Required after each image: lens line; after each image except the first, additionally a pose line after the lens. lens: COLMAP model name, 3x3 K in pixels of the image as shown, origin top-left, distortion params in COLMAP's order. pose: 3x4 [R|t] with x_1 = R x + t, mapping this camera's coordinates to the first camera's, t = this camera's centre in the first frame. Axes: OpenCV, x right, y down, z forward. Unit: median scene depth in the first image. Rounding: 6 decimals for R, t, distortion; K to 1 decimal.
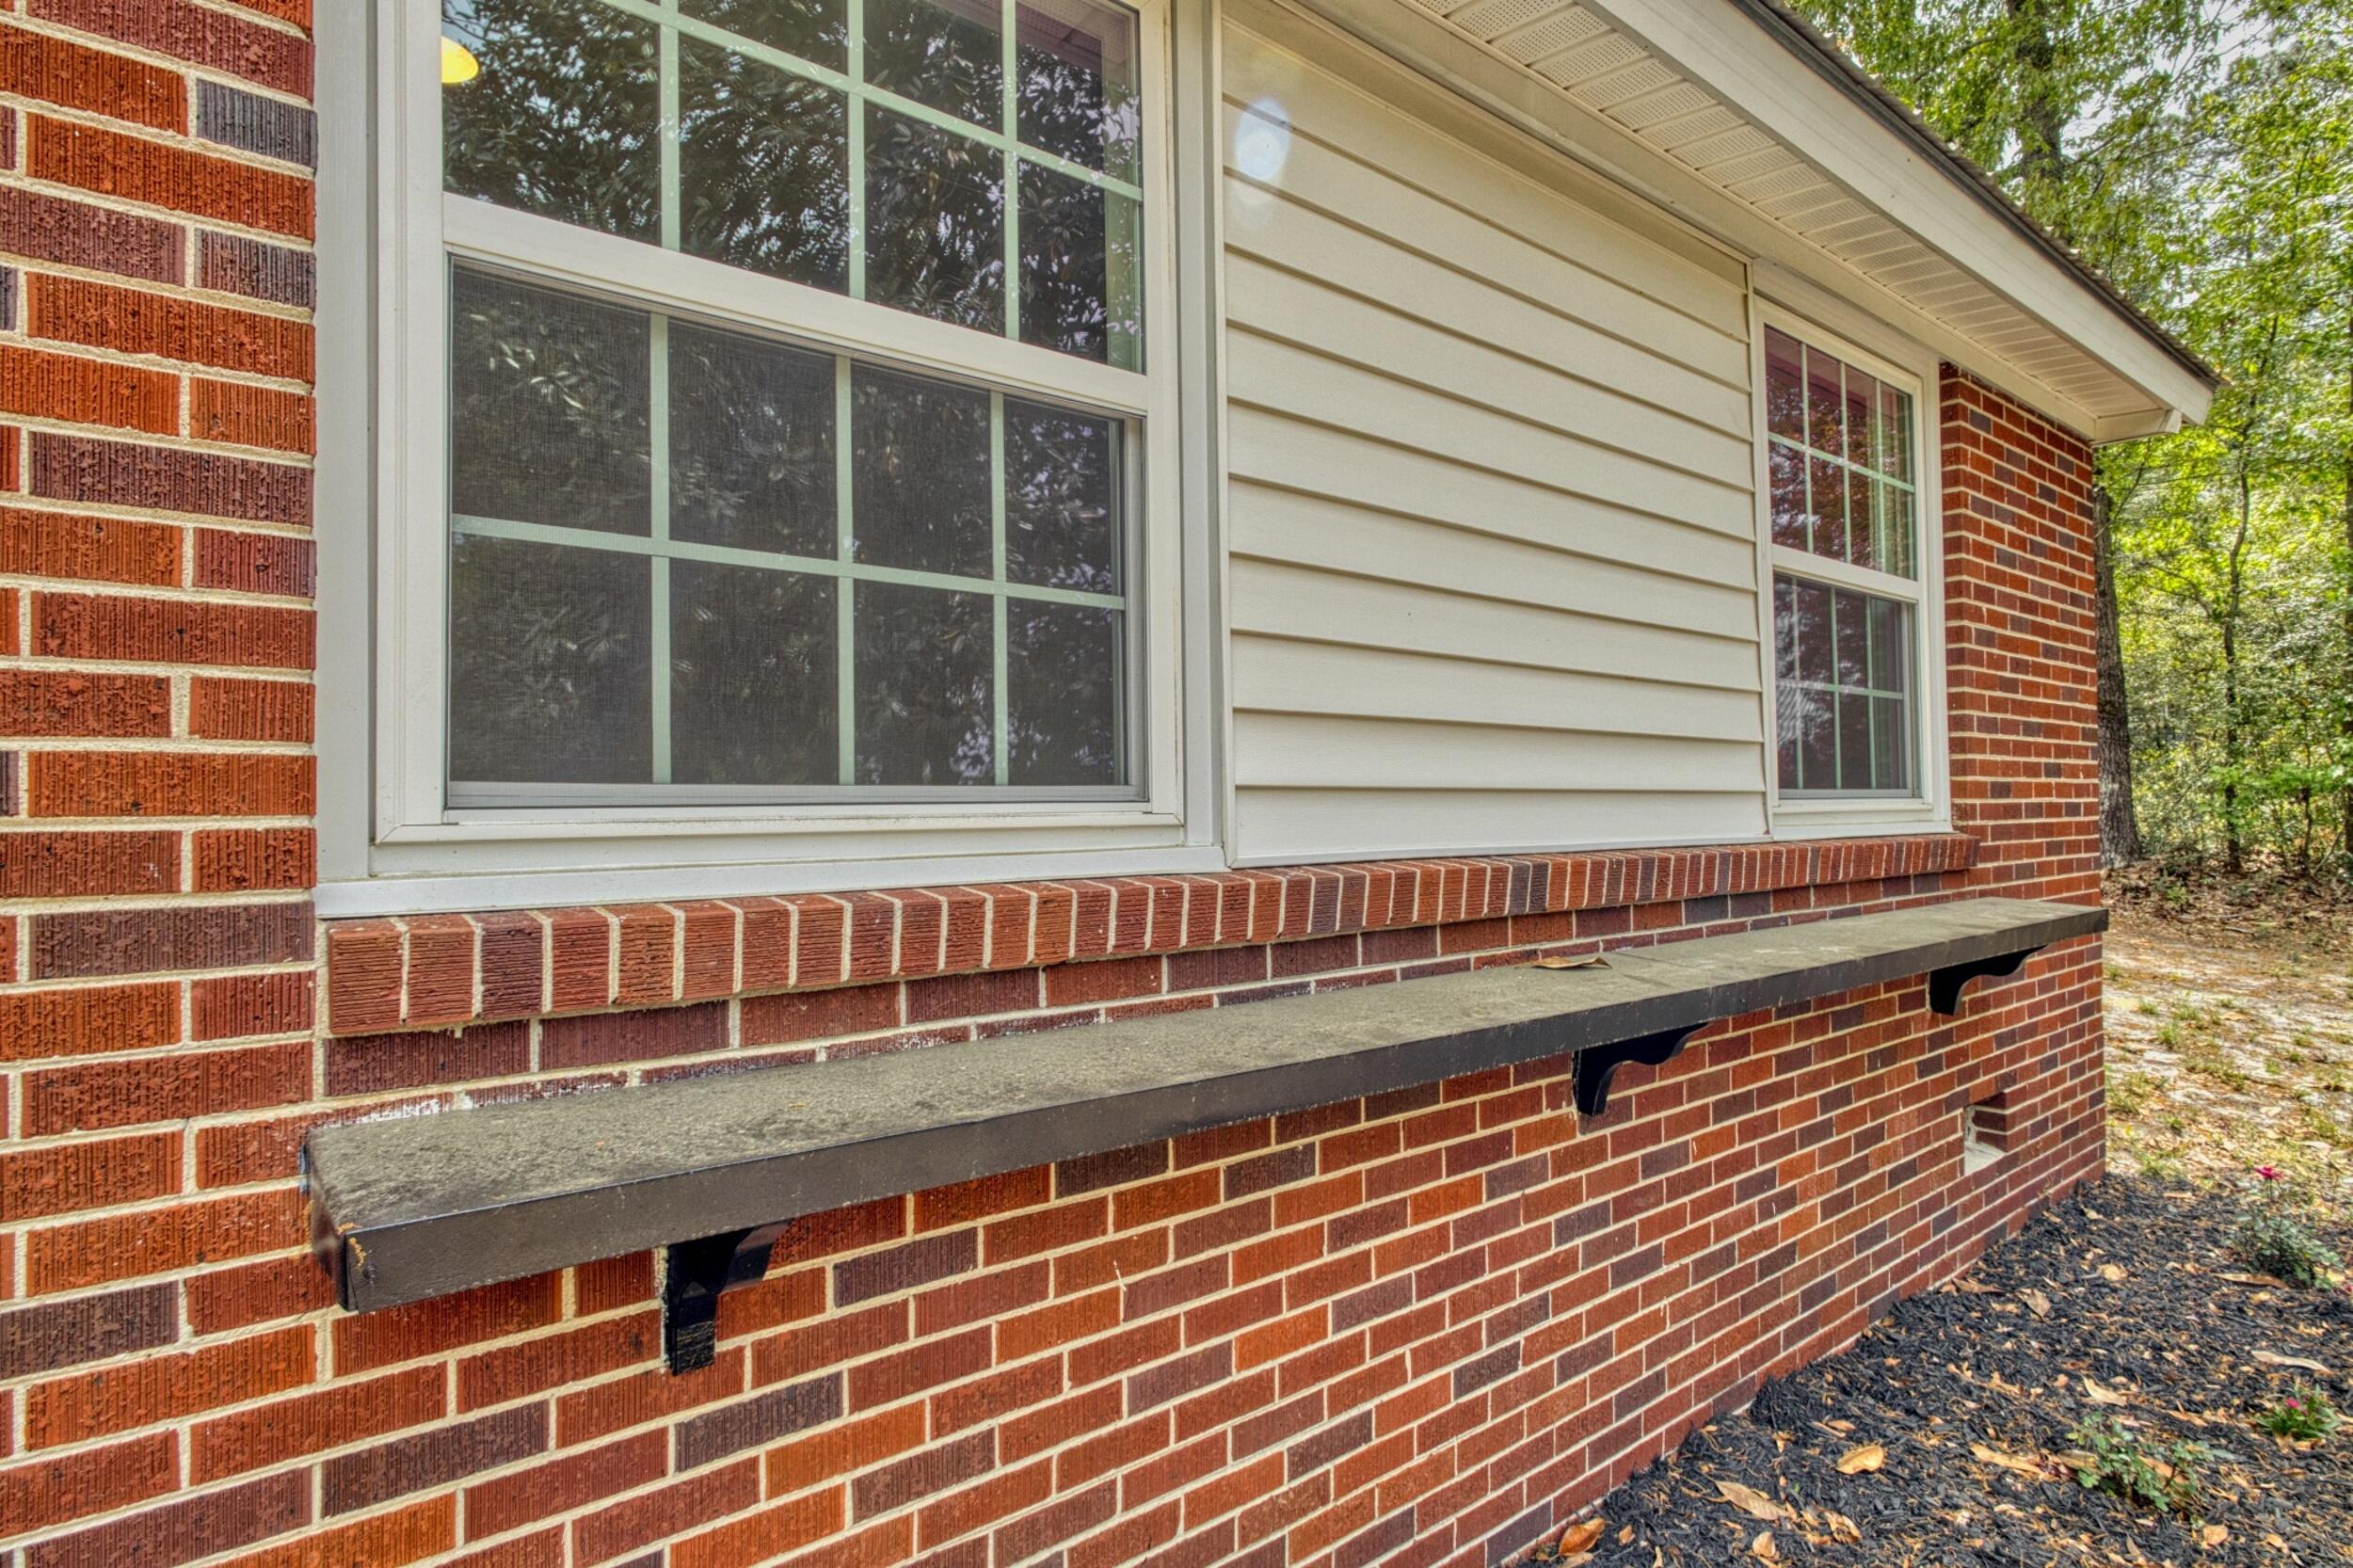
lens RADIAL K [[1363.5, 0, 1176.5], [0, 1363.5, 784.0], [0, 0, 1]] dist [-0.003141, 0.000014]
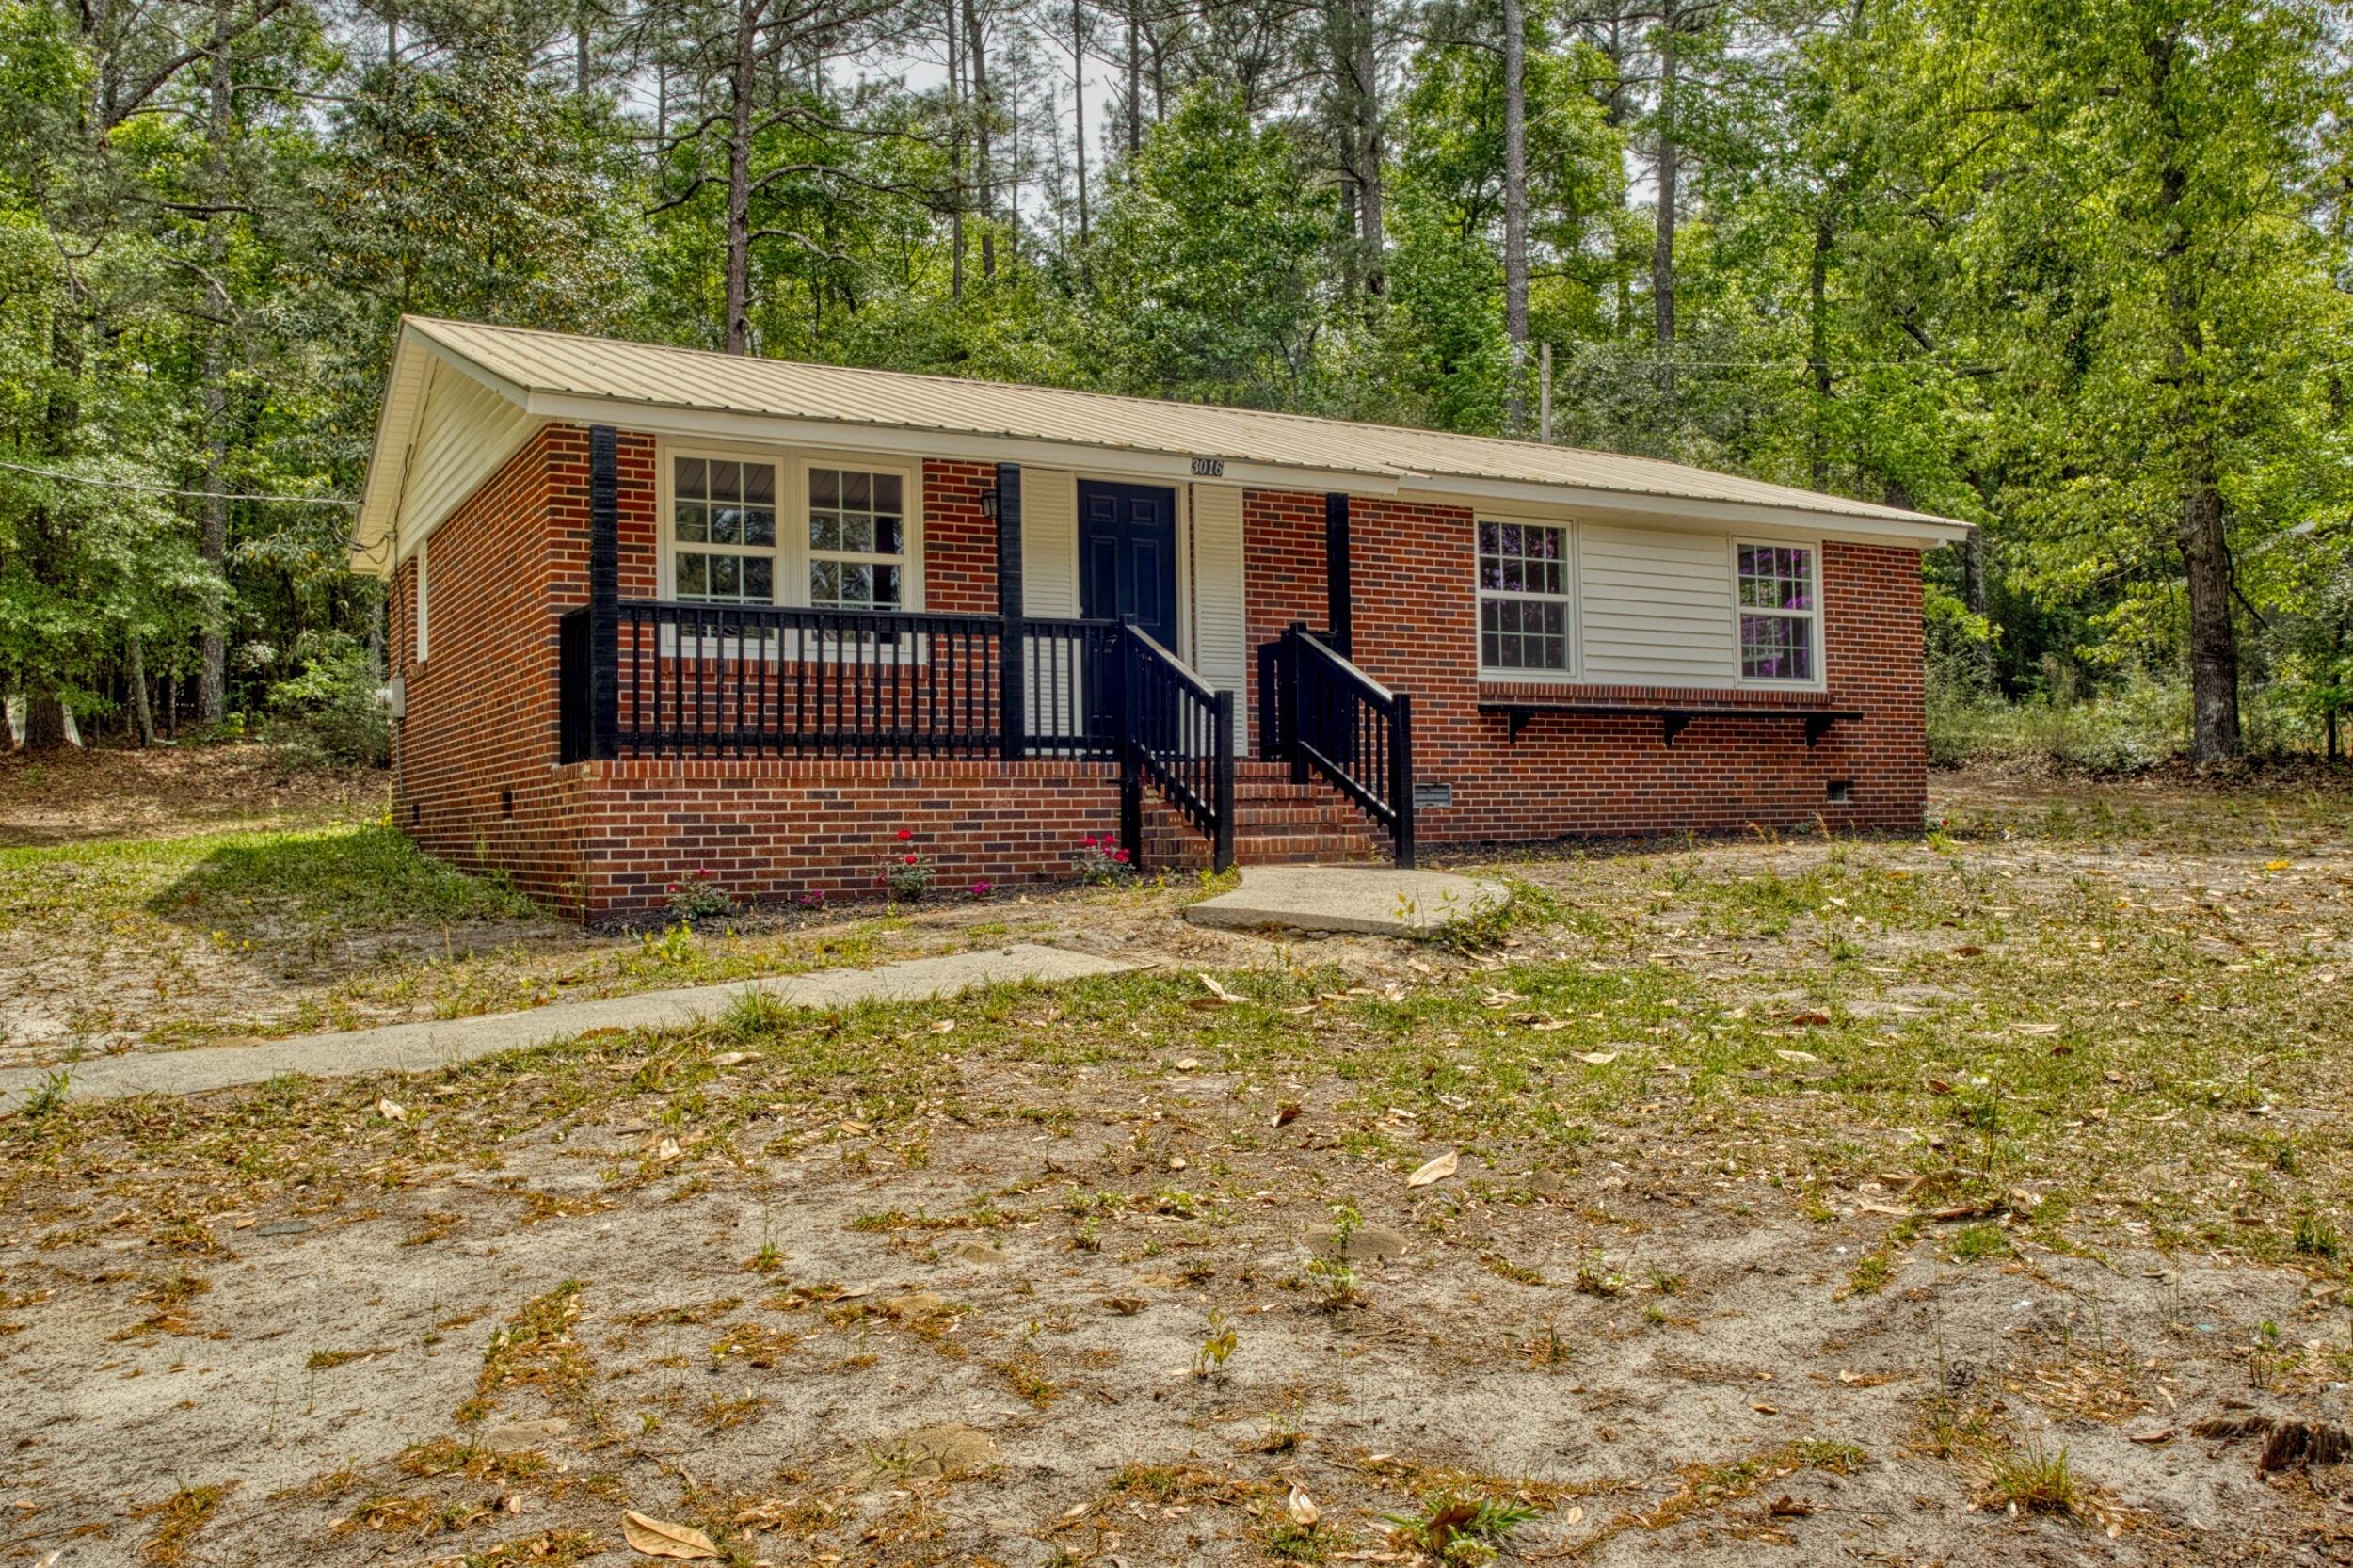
lens RADIAL K [[1834.4, 0, 1176.5], [0, 1834.4, 784.0], [0, 0, 1]] dist [-0.005253, -0.004136]
pose [[0.981144, -0.019182, -0.192325, -0.152023], [0.016991, 0.999771, -0.013035, 0.499469], [0.192531, 0.009521, 0.981245, -6.141804]]
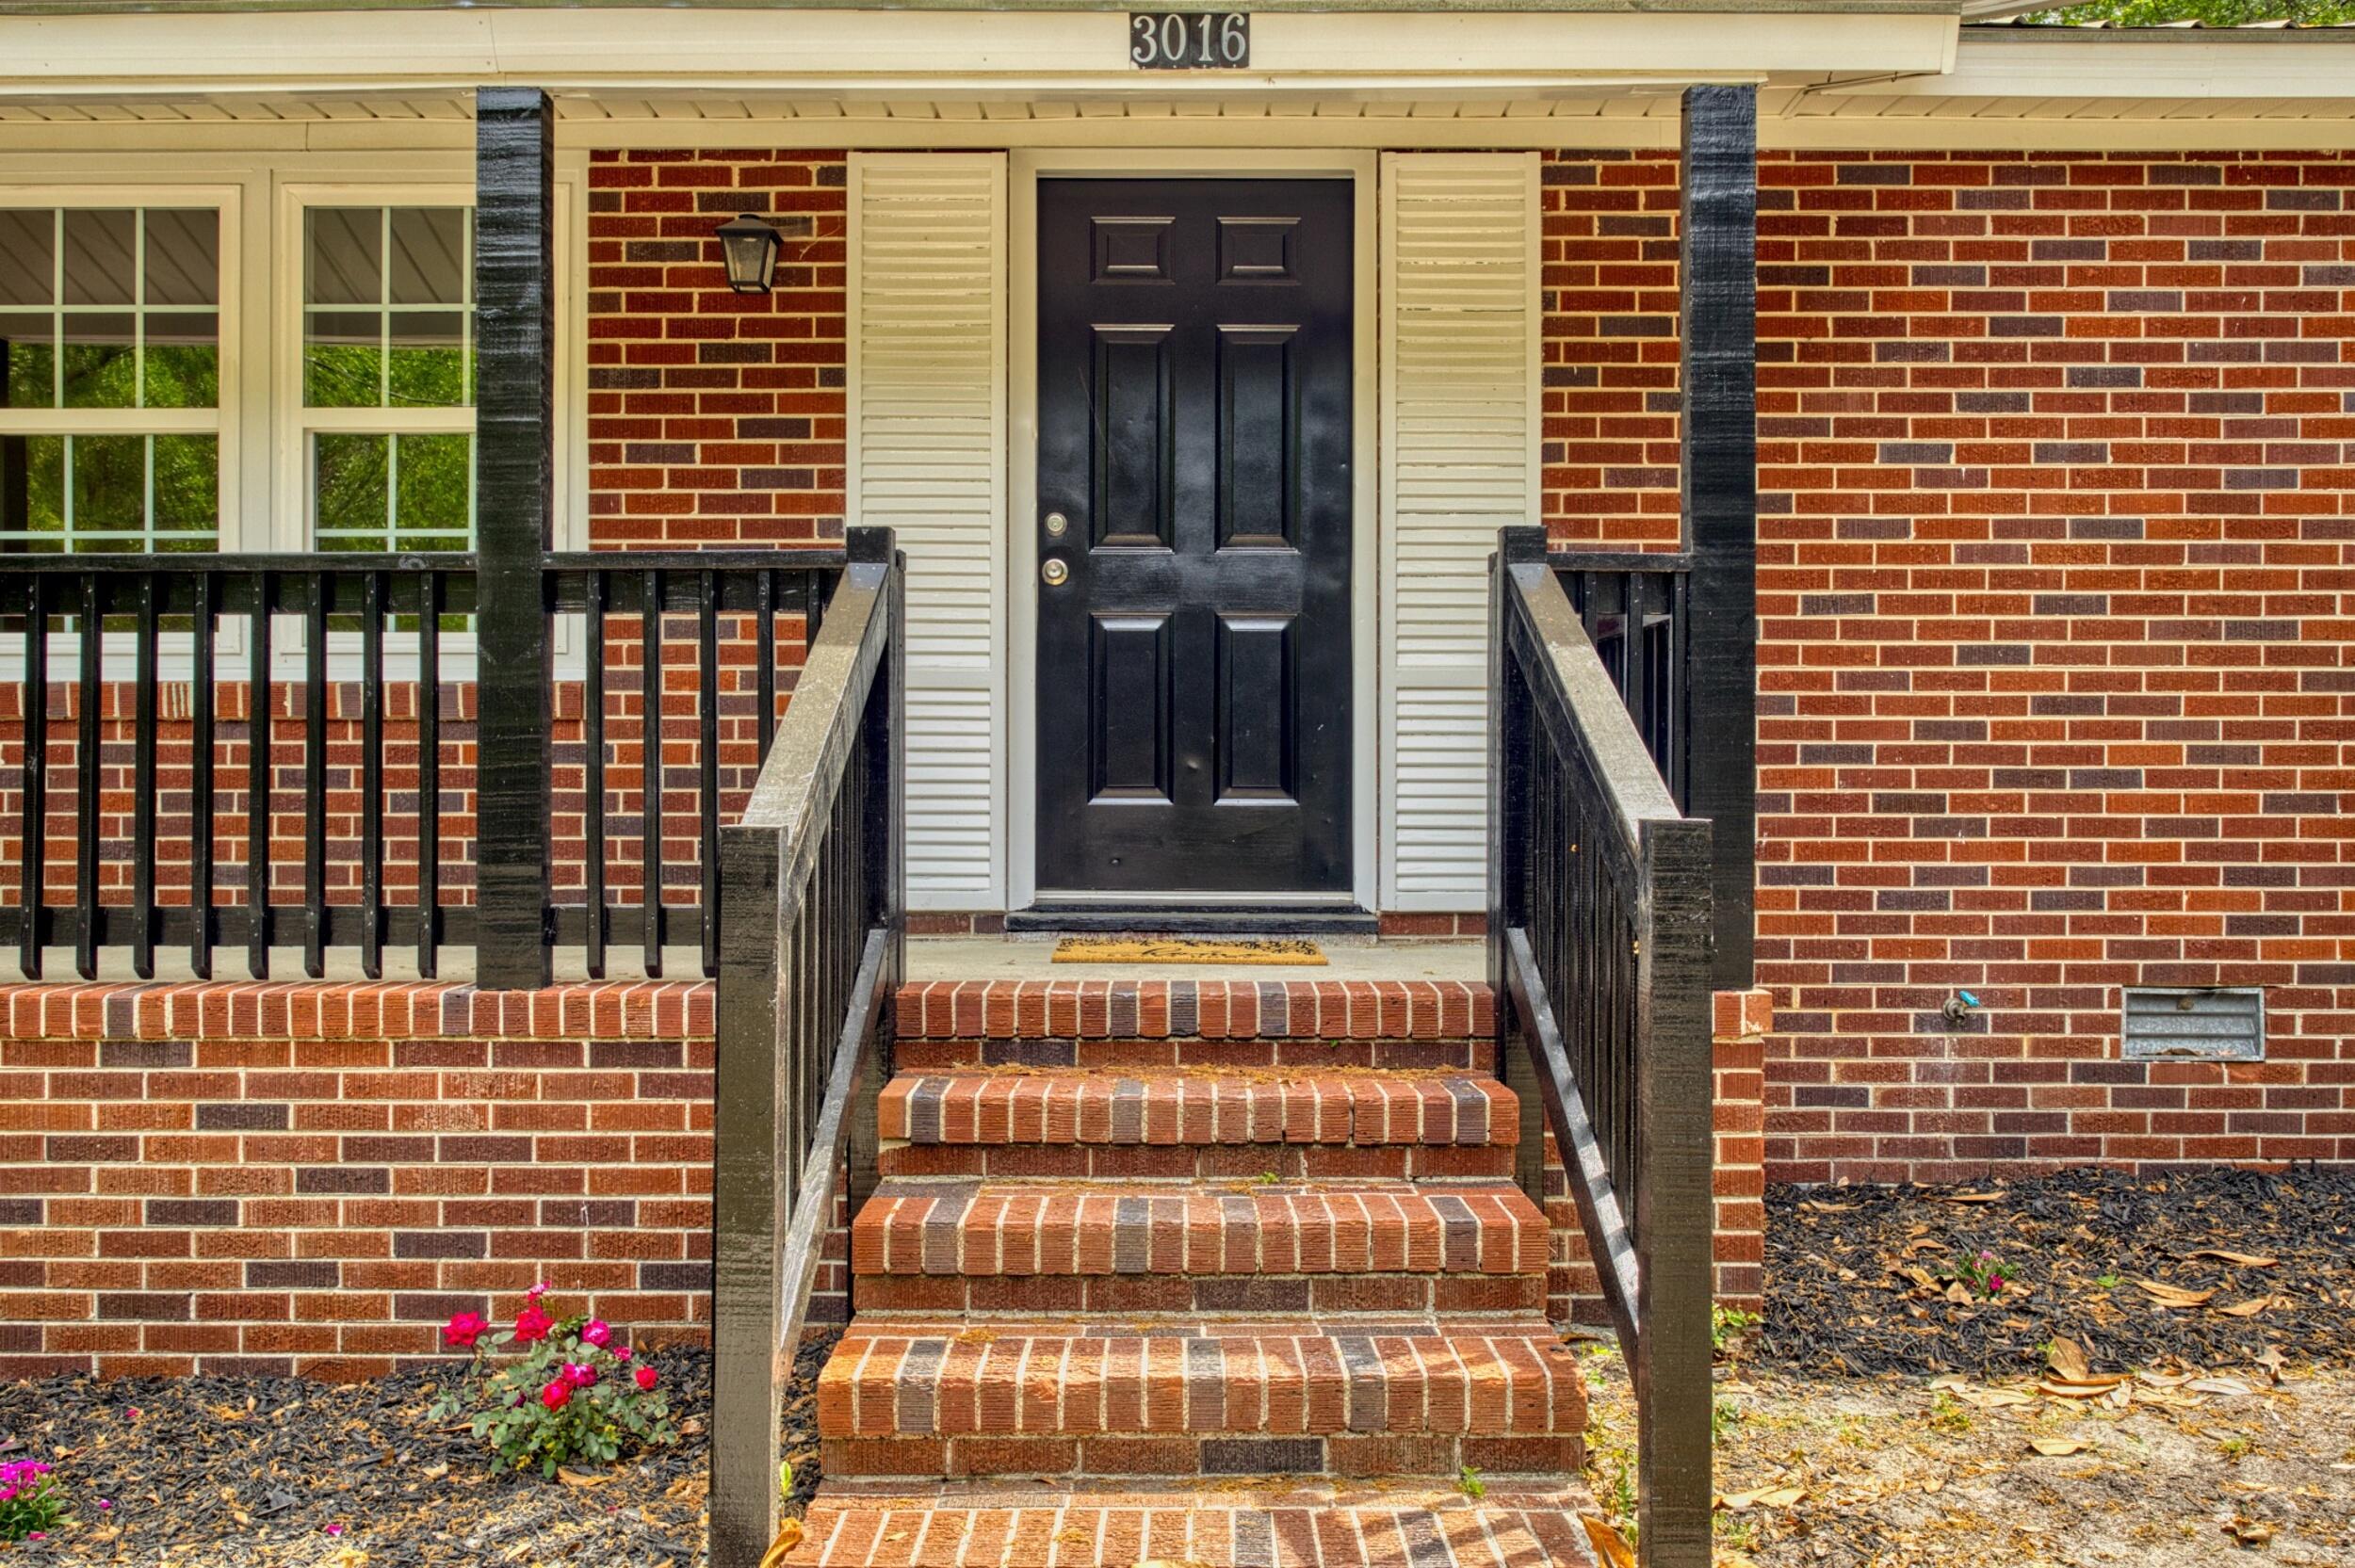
lens RADIAL K [[1835.7, 0, 1177.5], [0, 1835.7, 784.0], [0, 0, 1]] dist [-0.005253, -0.004136]
pose [[0.748384, 0.009348, -0.663199, 0.026719], [0.004047, 0.999818, 0.018659, 0.136191], [0.663253, -0.016648, 0.748210, -2.001398]]
